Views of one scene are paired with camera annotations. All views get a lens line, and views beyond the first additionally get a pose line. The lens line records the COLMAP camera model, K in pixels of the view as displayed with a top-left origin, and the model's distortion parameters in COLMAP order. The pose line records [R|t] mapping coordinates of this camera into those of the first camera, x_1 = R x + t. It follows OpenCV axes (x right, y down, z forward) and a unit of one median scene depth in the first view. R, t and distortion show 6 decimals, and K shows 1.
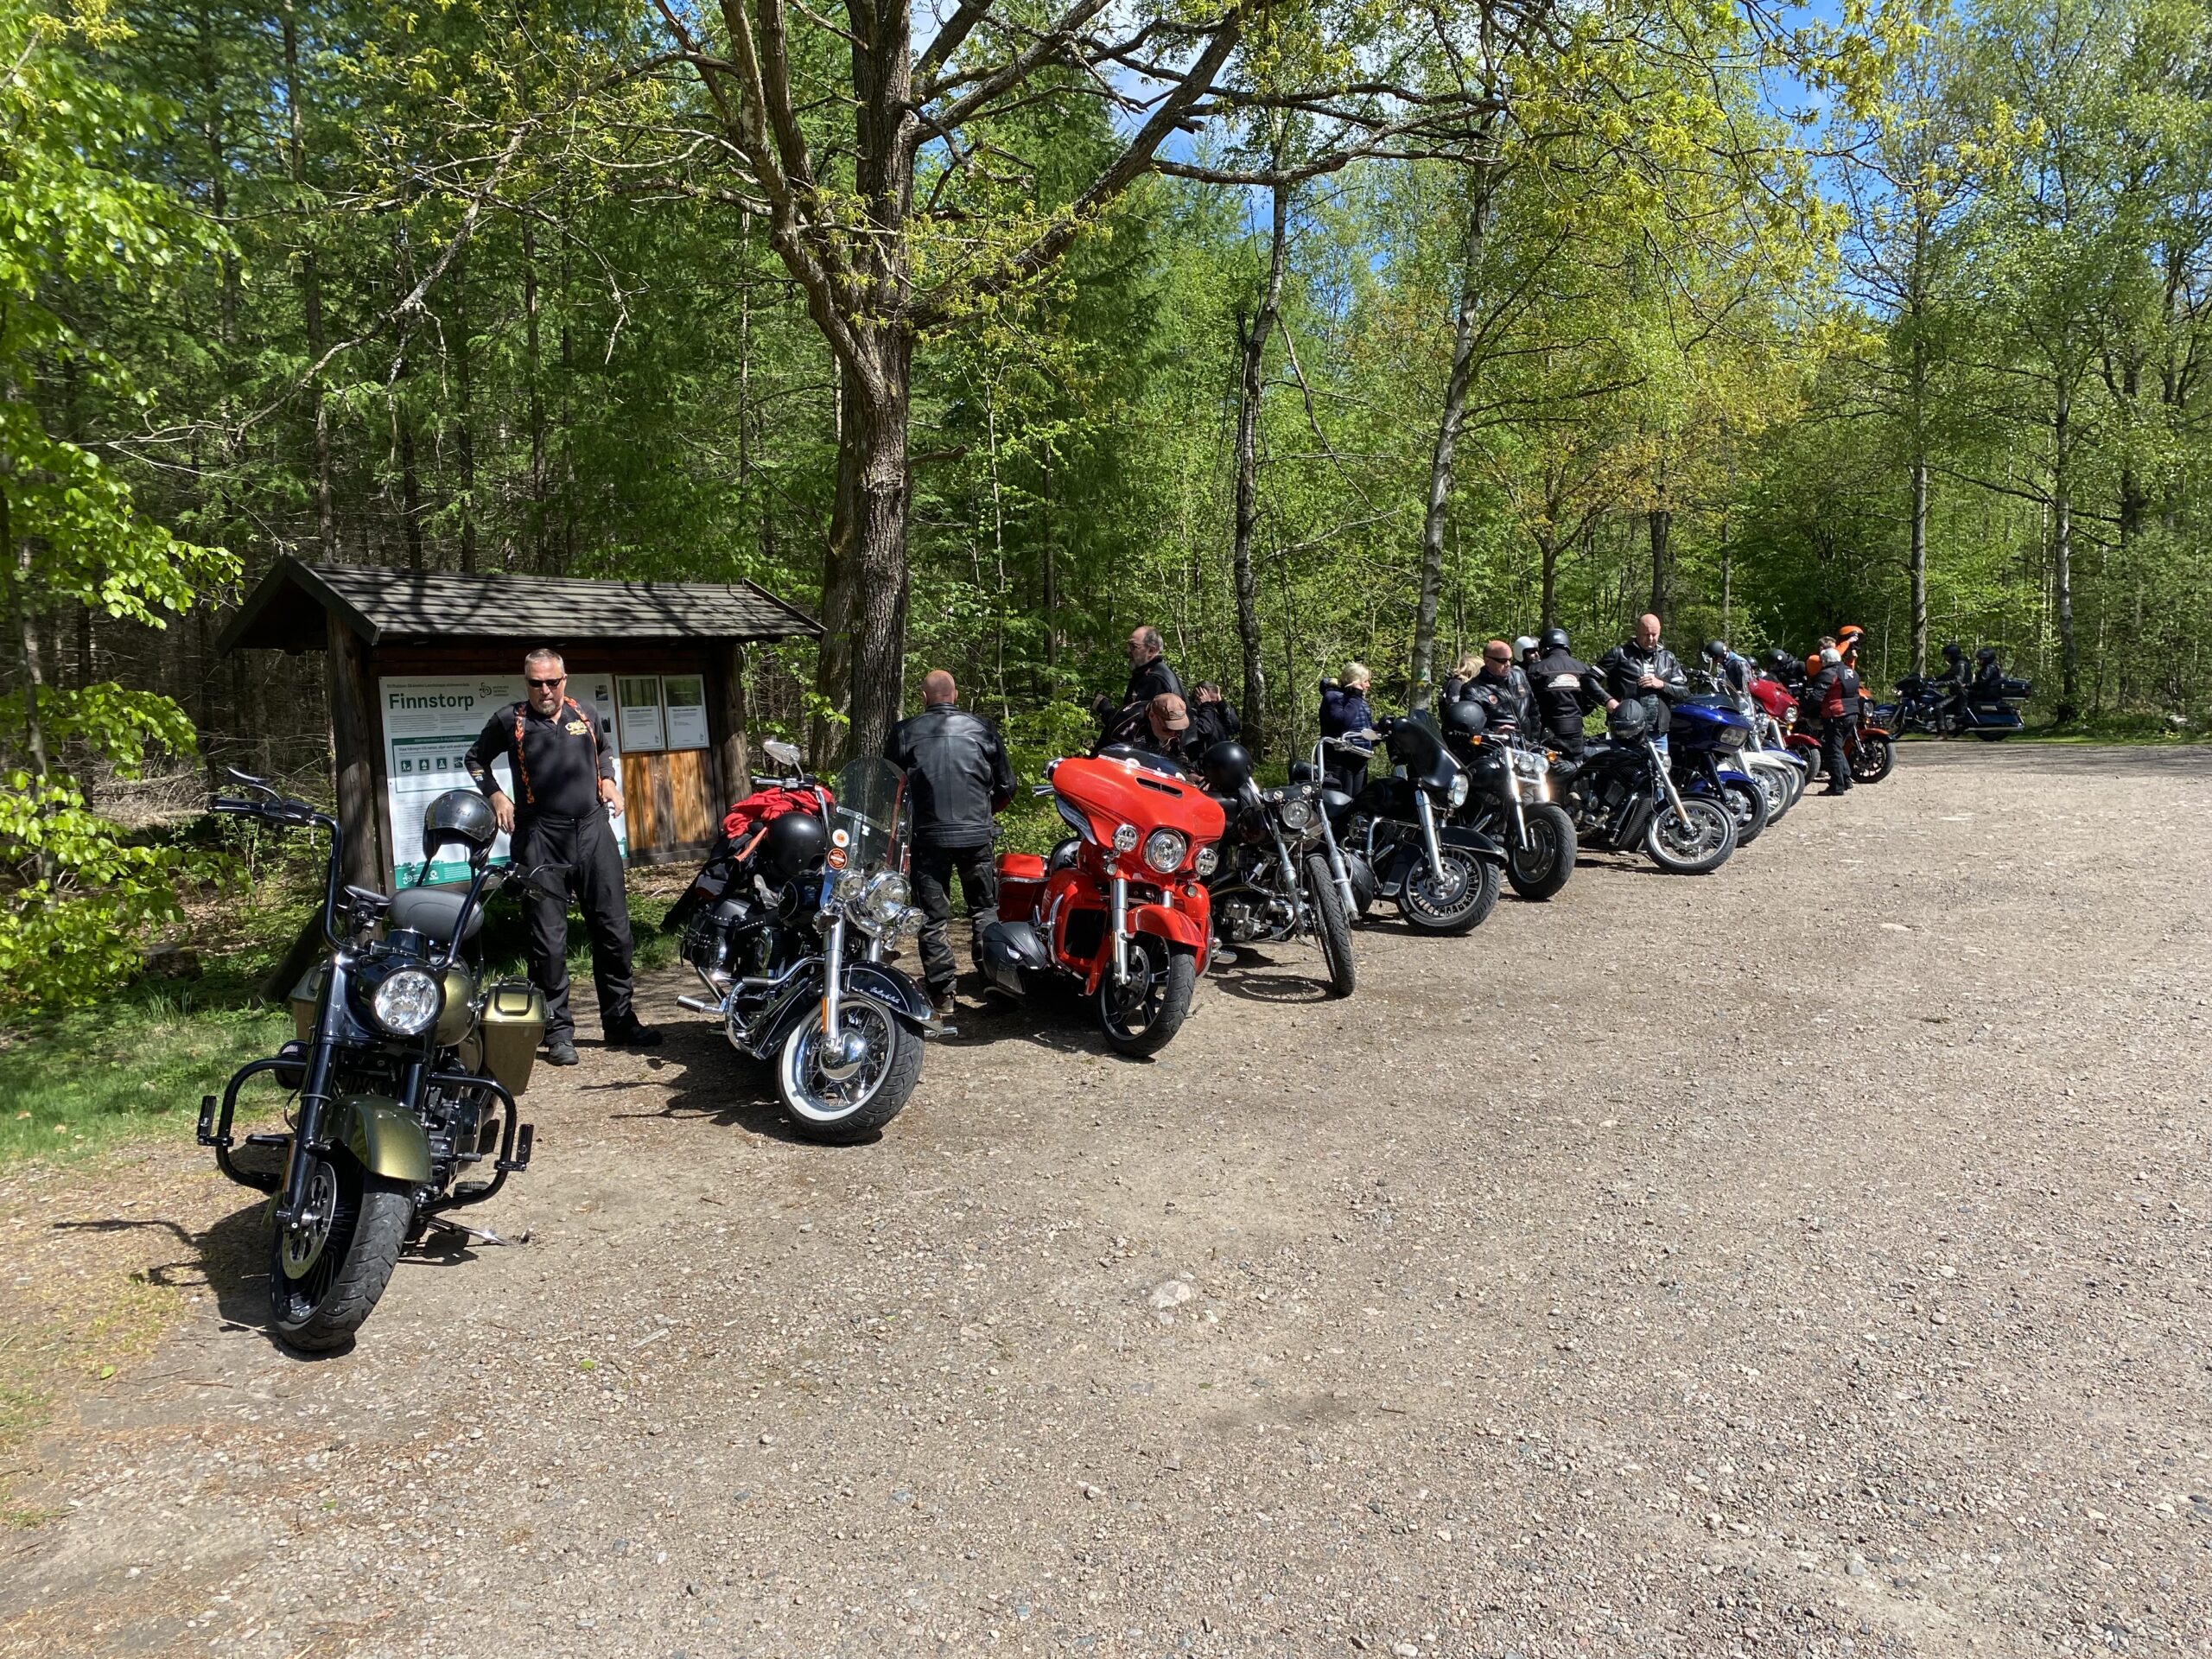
lens RADIAL K [[1685.3, 0, 1105.1], [0, 1685.3, 828.6], [0, 0, 1]] dist [0.020759, -0.004588]
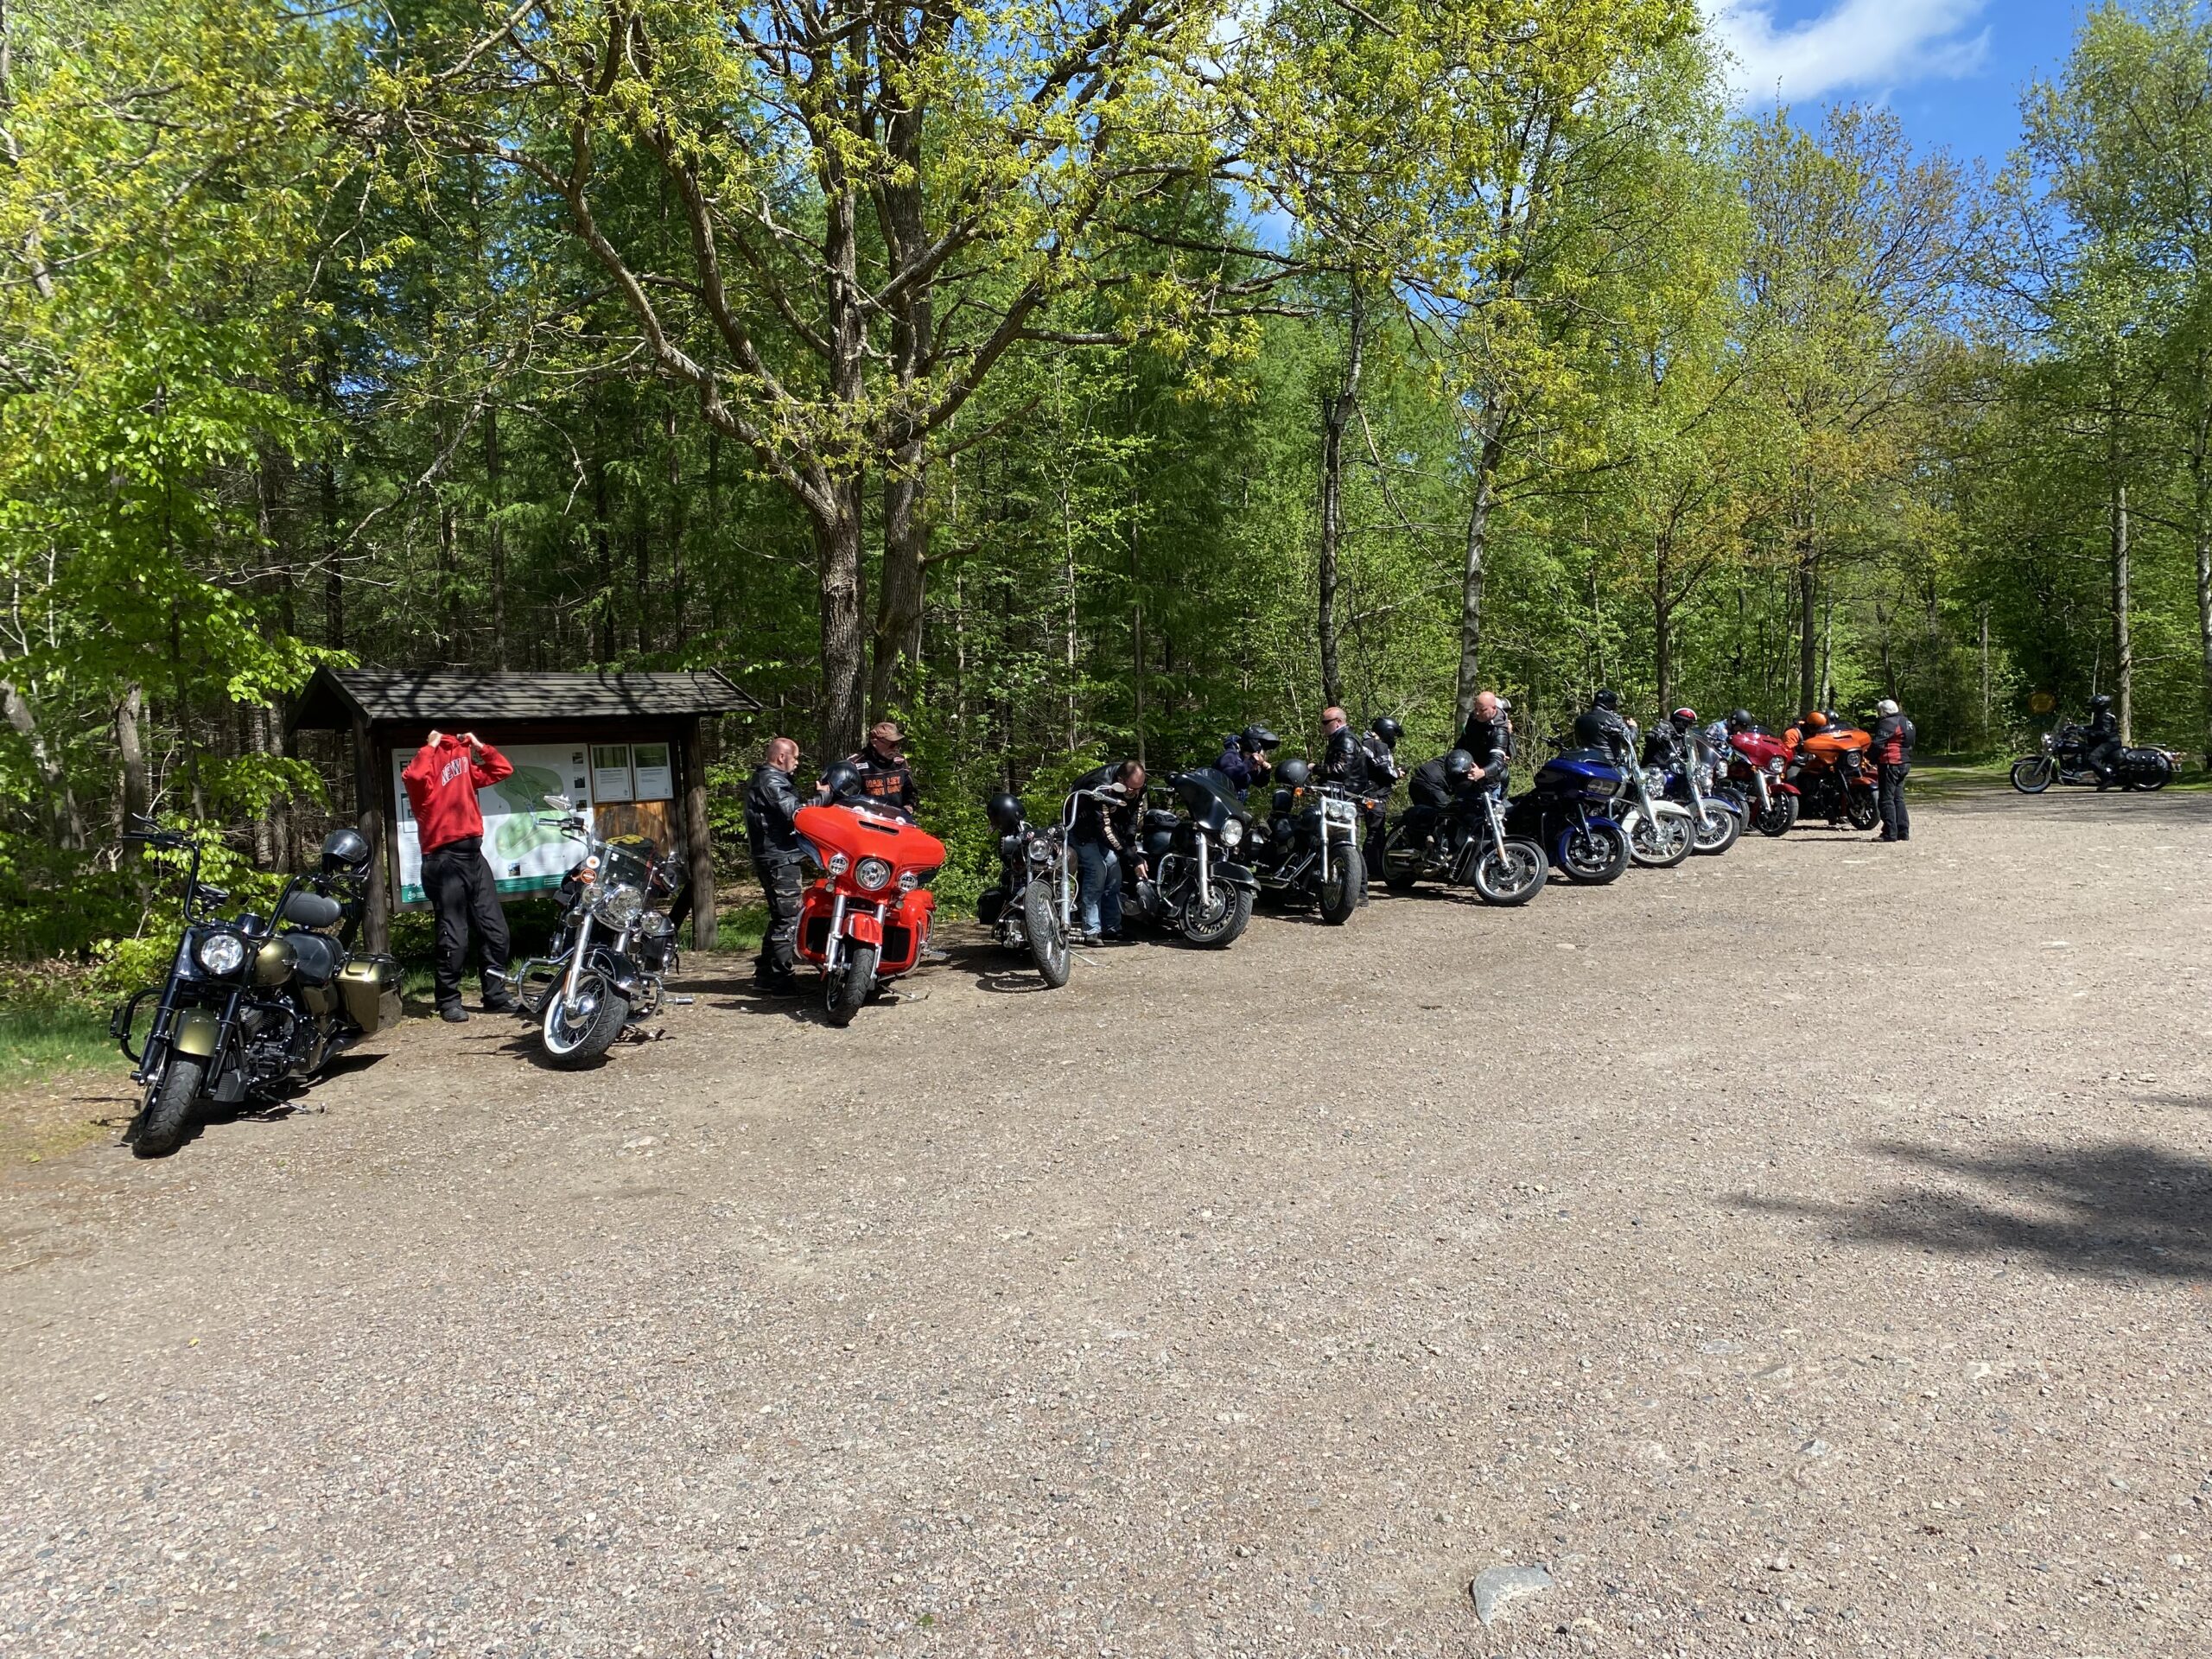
lens RADIAL K [[1685.3, 0, 1106.7], [0, 1685.3, 824.3], [0, 0, 1]] dist [0.020759, -0.004588]
pose [[0.985147, 0.000226, -0.171711, 0.327062], [-0.005617, 0.999506, -0.030913, 0.009715], [0.171619, 0.031419, 0.984662, -0.221761]]
